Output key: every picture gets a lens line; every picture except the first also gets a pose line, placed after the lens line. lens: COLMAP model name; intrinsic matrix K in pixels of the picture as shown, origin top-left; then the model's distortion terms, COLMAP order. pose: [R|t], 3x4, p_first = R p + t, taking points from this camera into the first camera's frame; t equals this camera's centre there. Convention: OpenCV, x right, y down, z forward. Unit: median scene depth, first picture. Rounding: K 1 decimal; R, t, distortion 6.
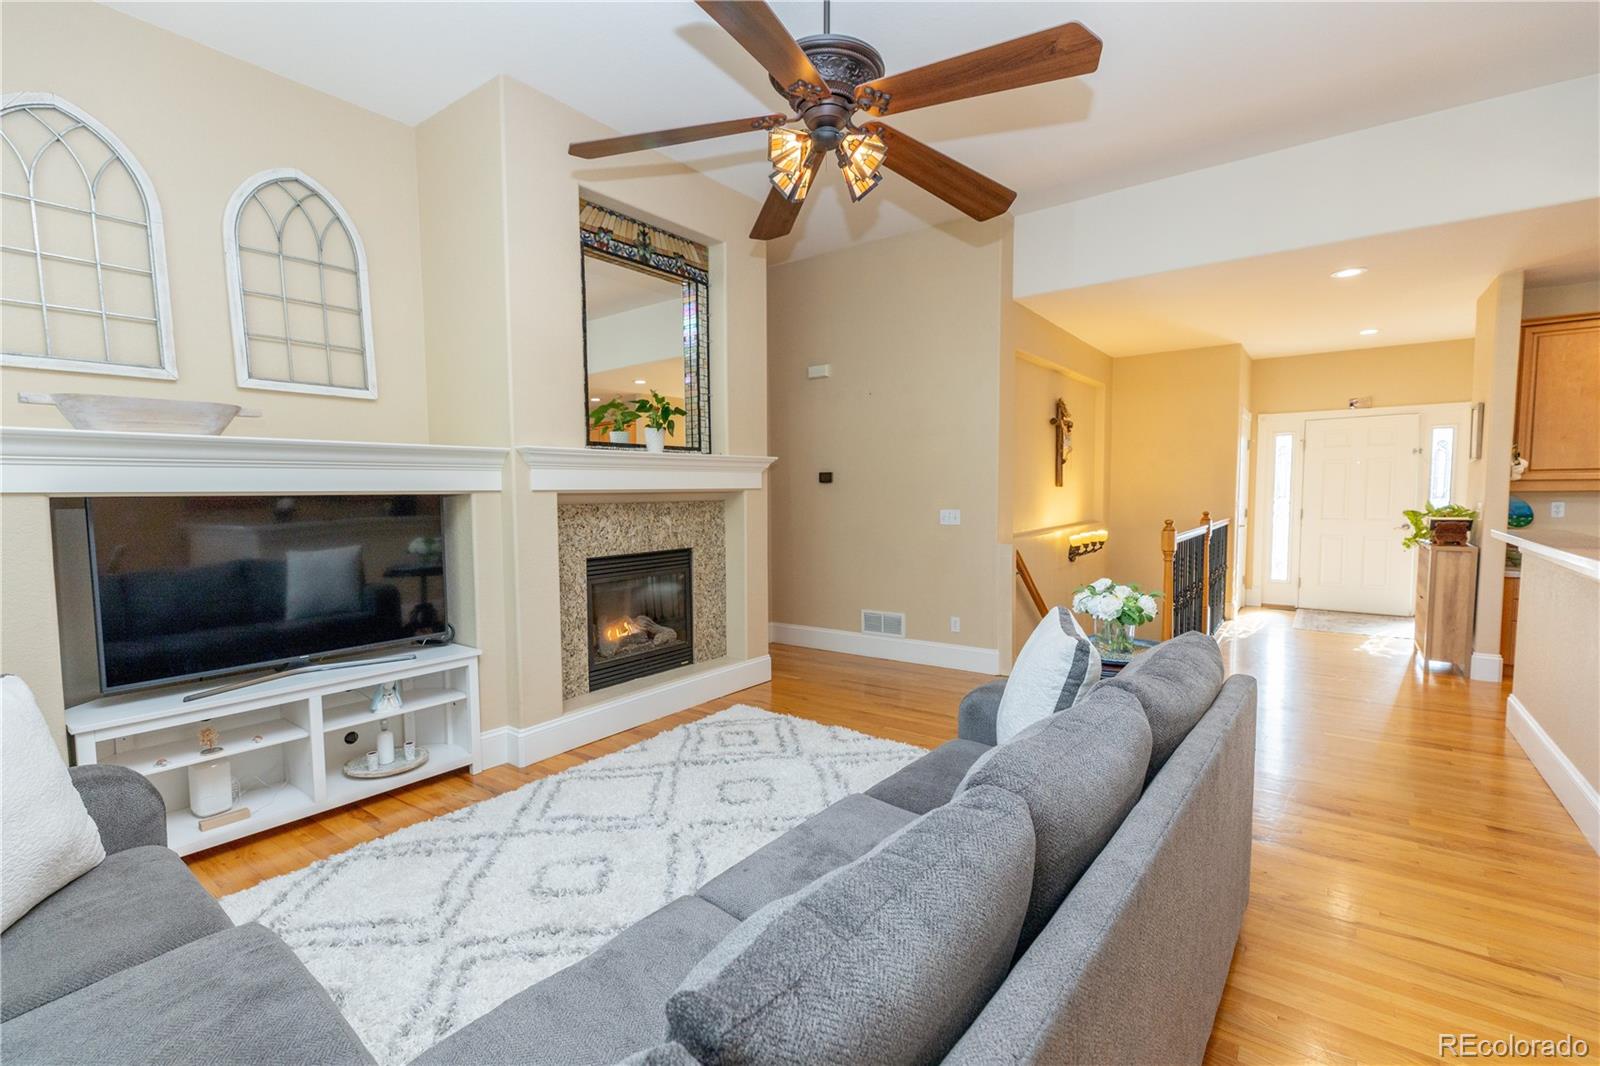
lens RADIAL K [[711.9, 0, 789.5], [0, 711.9, 540.4], [0, 0, 1]] dist [0.006929, 0.000180]
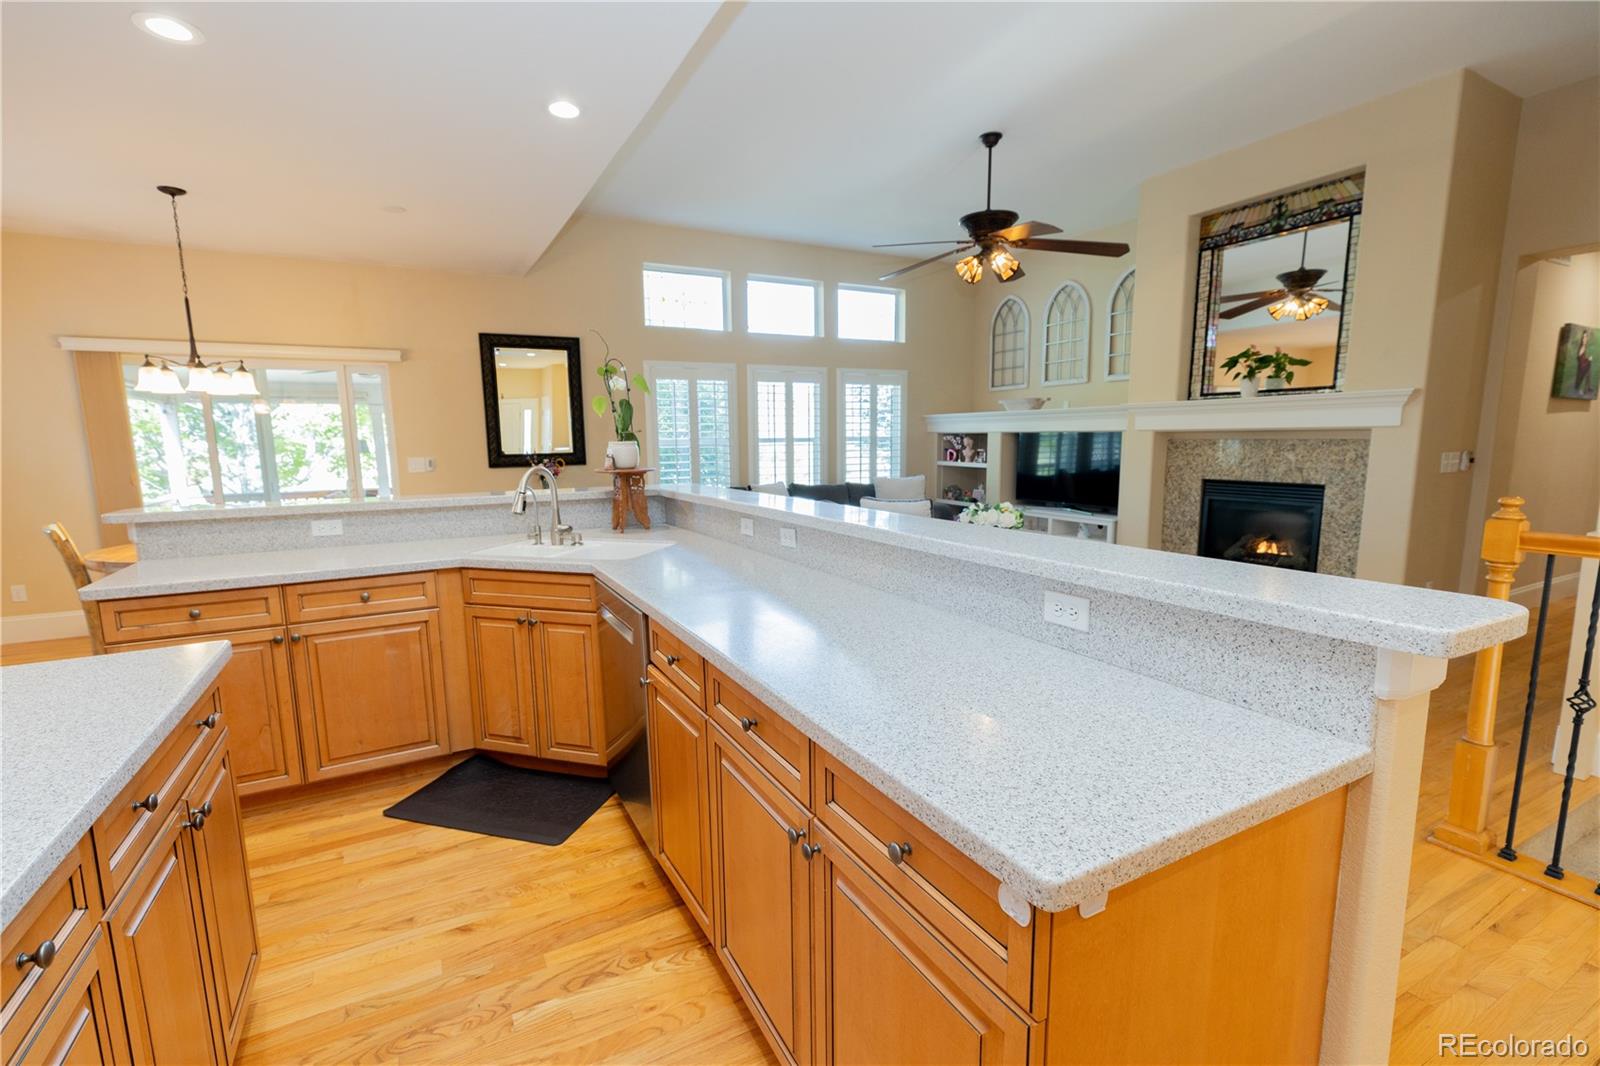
lens RADIAL K [[698.7, 0, 792.9], [0, 698.7, 540.0], [0, 0, 1]] dist [0.002011, 0.000066]
pose [[-0.416342, 0.149258, -0.896873, 1.115068], [-0.048920, 0.981327, 0.186022, -0.062474], [0.907891, 0.121324, -0.401266, 0.729633]]
